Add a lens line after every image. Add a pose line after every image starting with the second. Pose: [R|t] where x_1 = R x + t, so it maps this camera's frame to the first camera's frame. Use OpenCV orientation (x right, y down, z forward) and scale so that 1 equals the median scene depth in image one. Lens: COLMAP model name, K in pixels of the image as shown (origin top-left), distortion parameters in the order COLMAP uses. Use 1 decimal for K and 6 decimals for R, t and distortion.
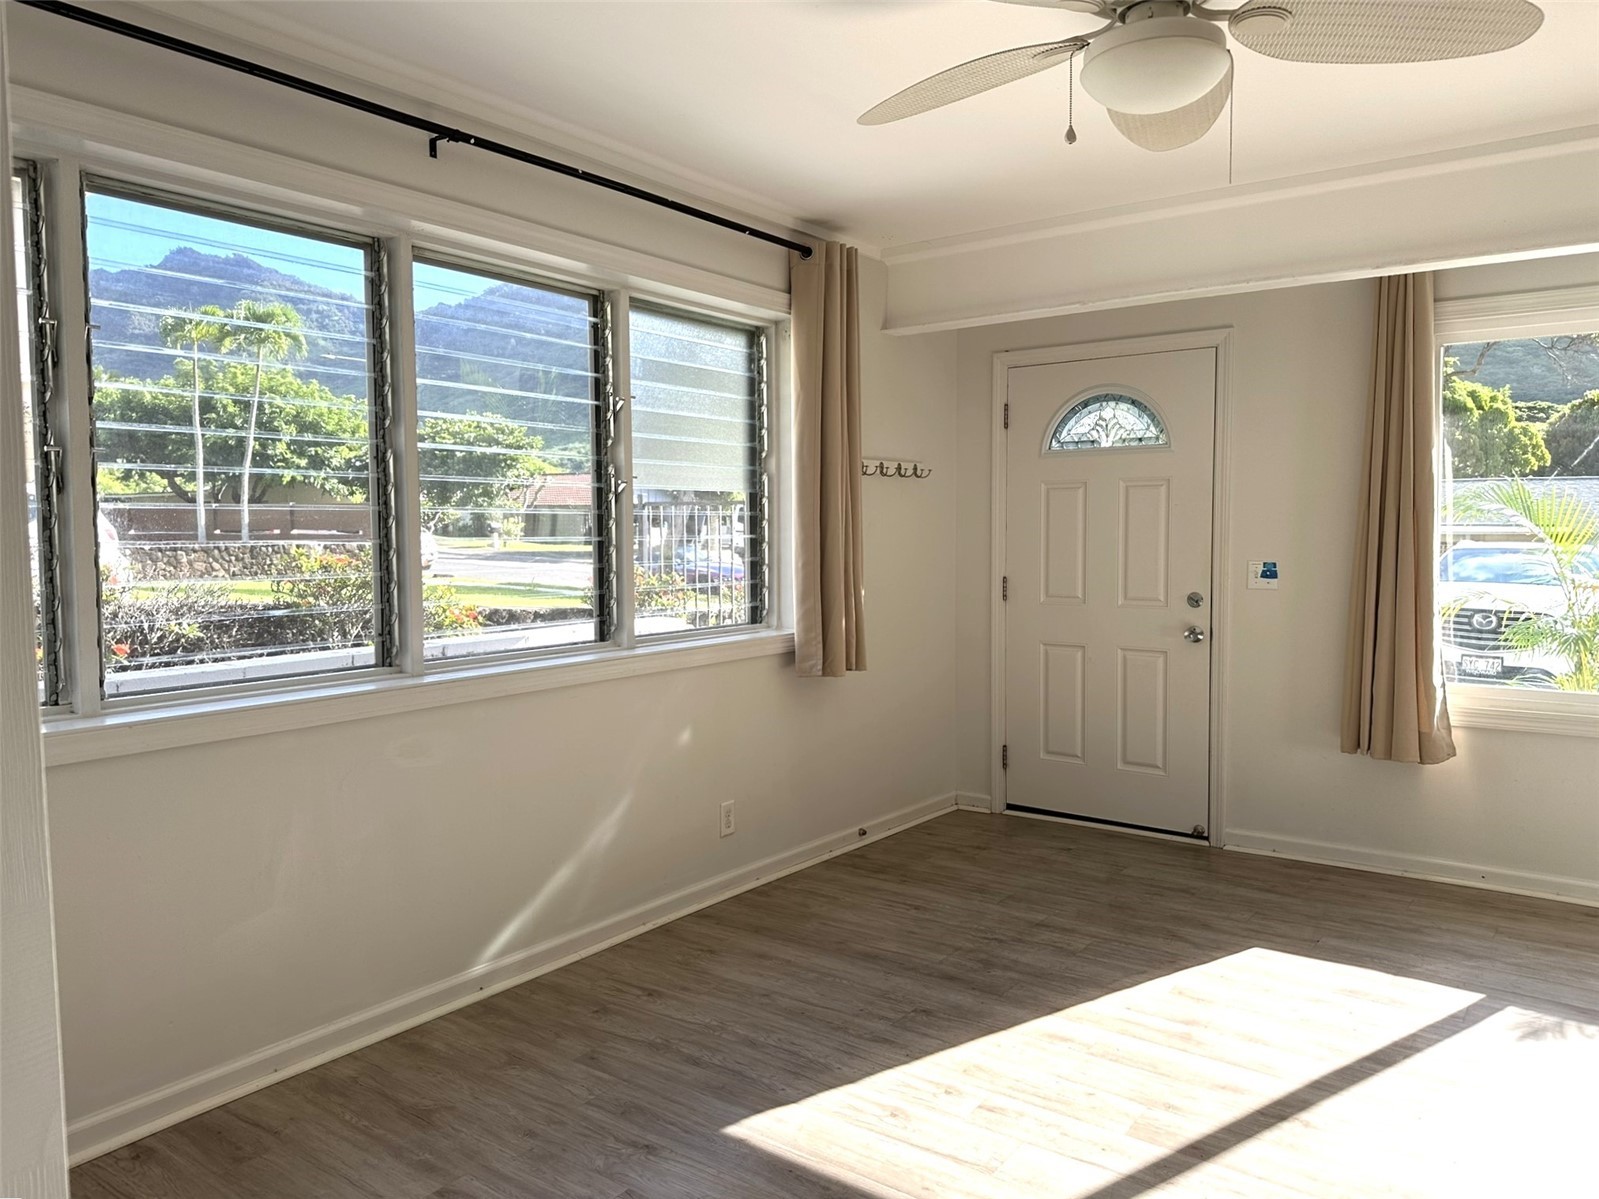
lens RADIAL K [[1145.6, 0, 799.5], [0, 1145.6, 599.5], [0, 0, 1]] dist [0.163594, -0.256401]
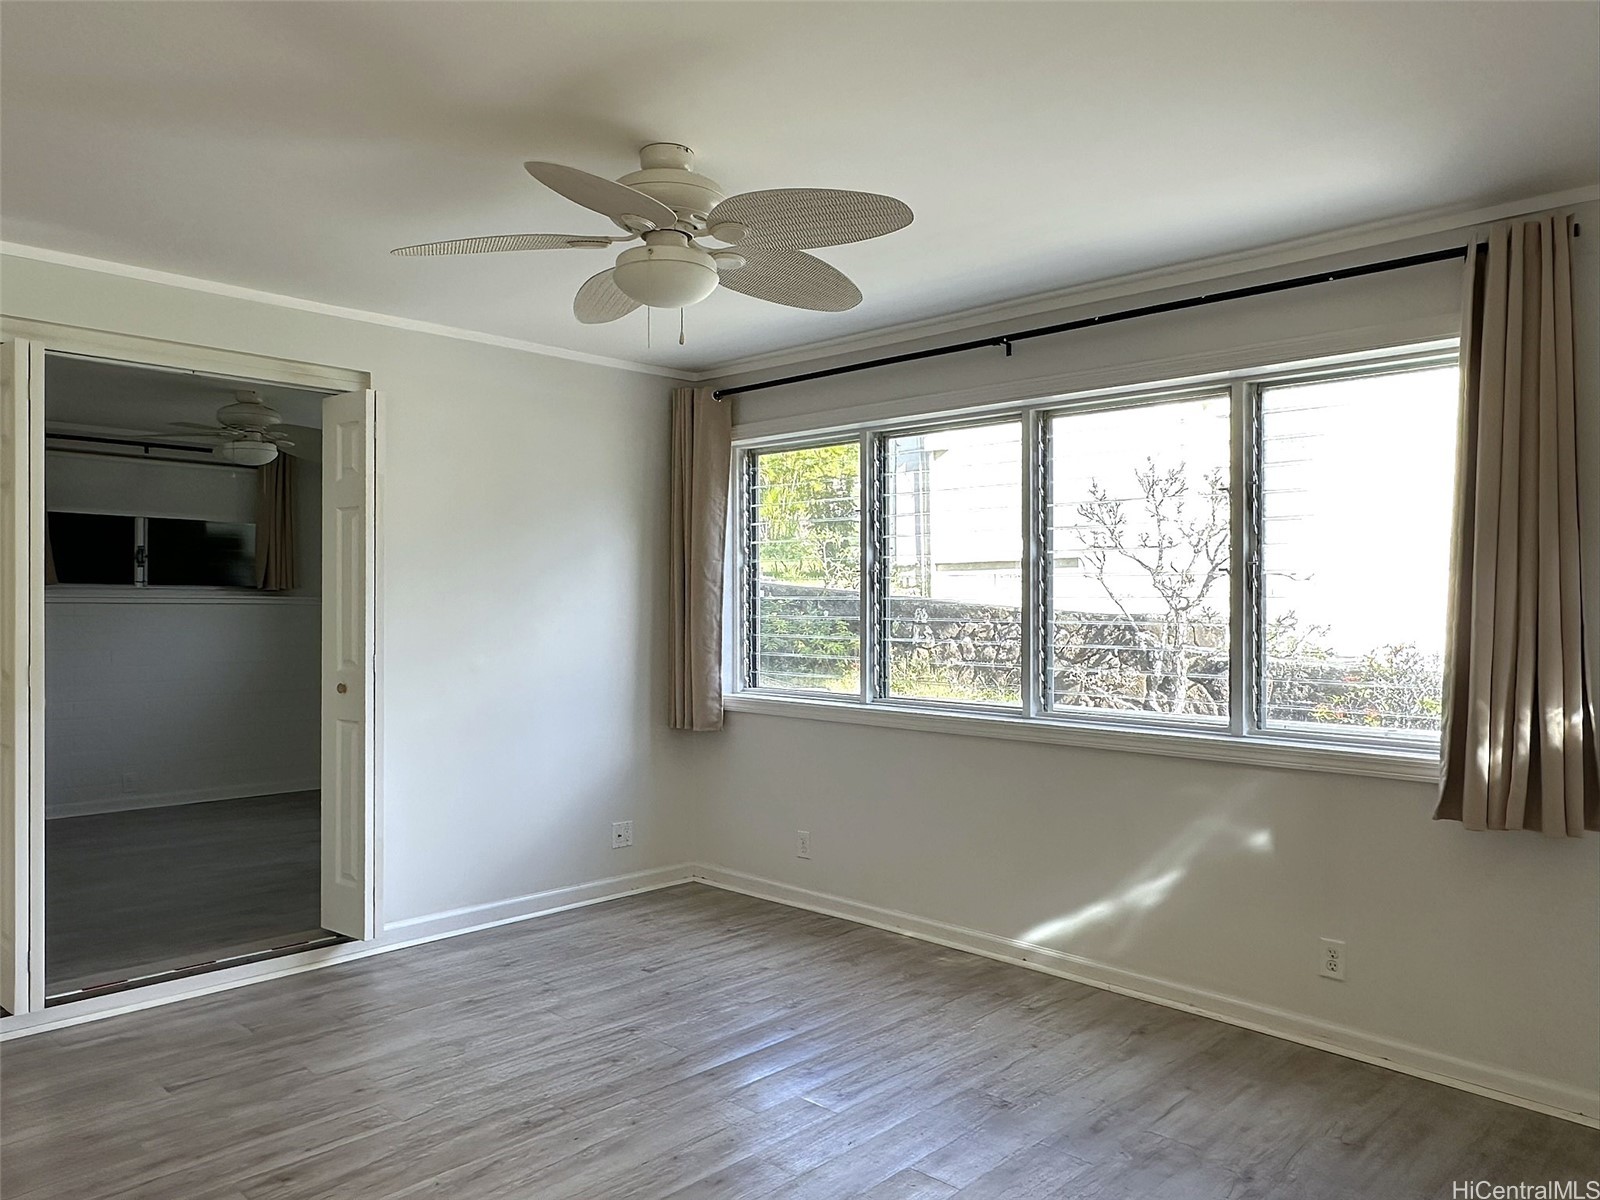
lens RADIAL K [[1123.3, 0, 746.4], [0, 1123.3, 603.7], [0, 0, 1]] dist [-0.003013, 0.000403]
pose [[-0.175392, 0.000708, -0.984498, 0.809471], [-0.065742, 0.997759, 0.012430, -0.051069], [0.982301, 0.066903, -0.174952, 0.691625]]
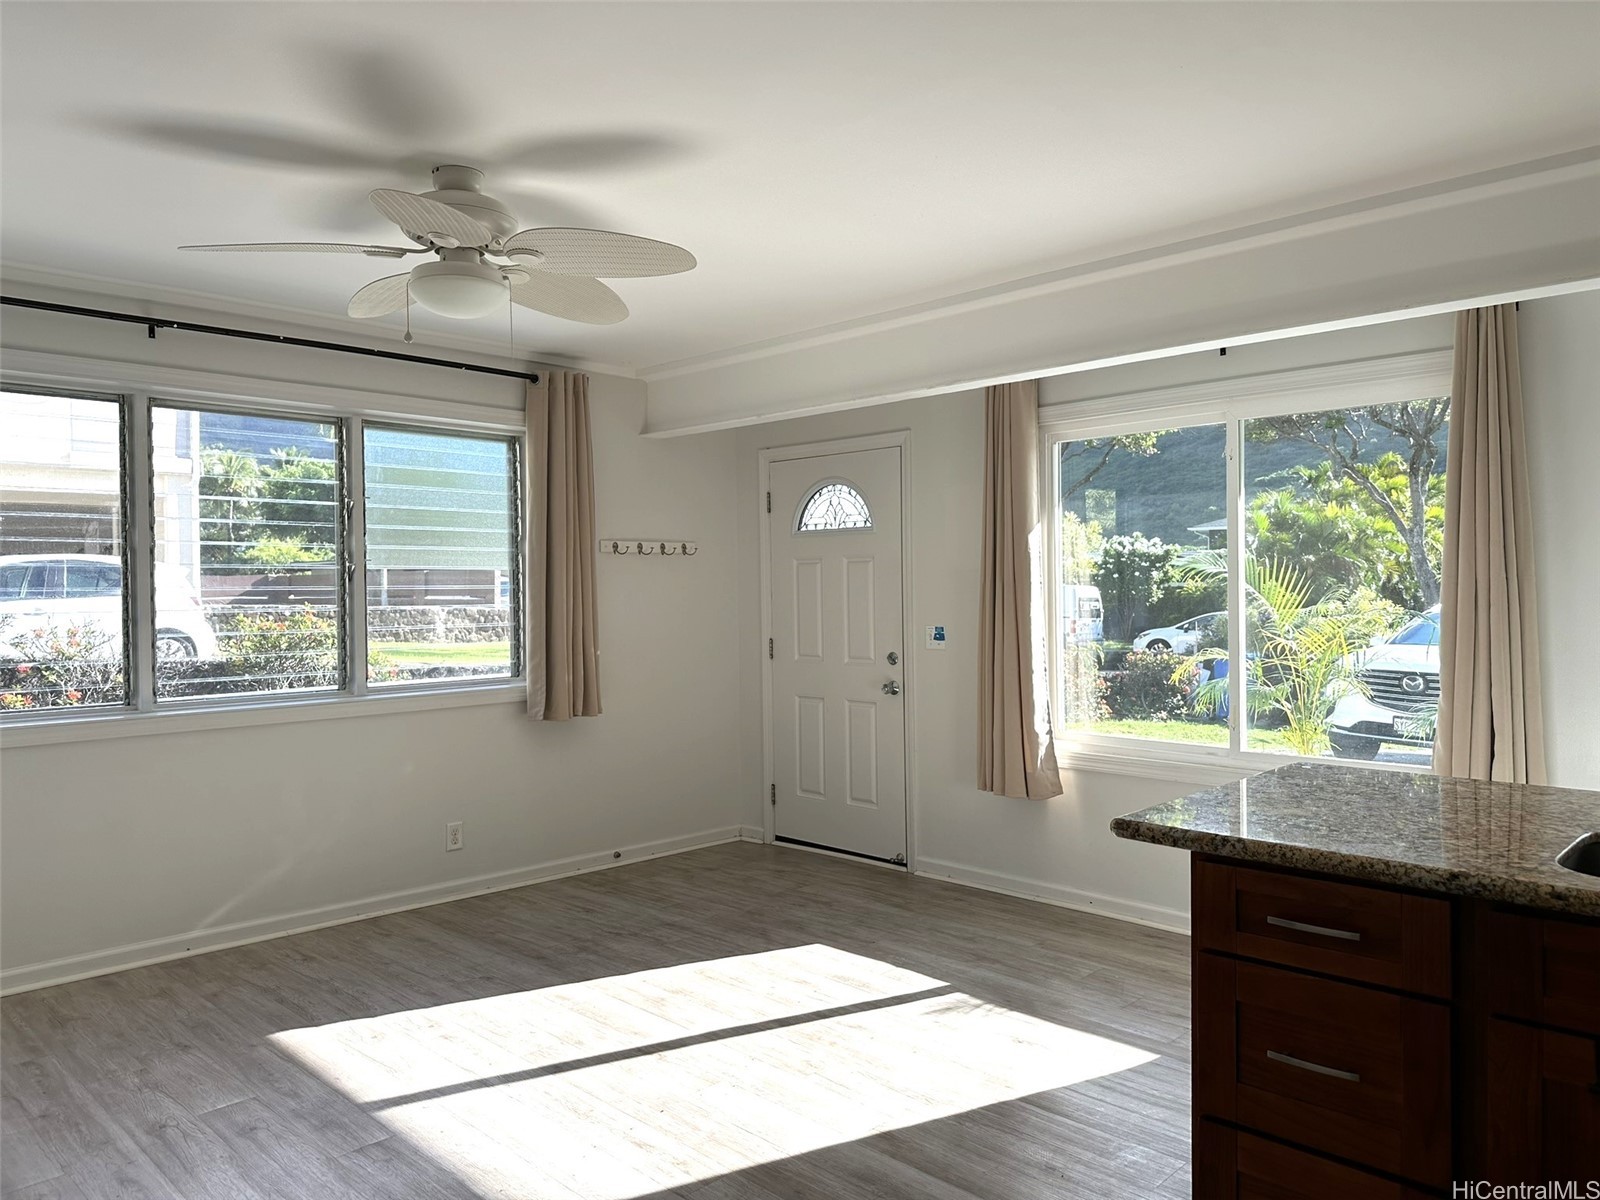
lens RADIAL K [[1133.5, 0, 796.4], [0, 1133.5, 606.0], [0, 0, 1]] dist [0.156950, -0.242788]
pose [[0.988440, -0.003530, -0.151574, 0.476625], [-0.003701, 0.998869, -0.047393, 0.002315], [0.151570, 0.047406, 0.987309, -0.167379]]
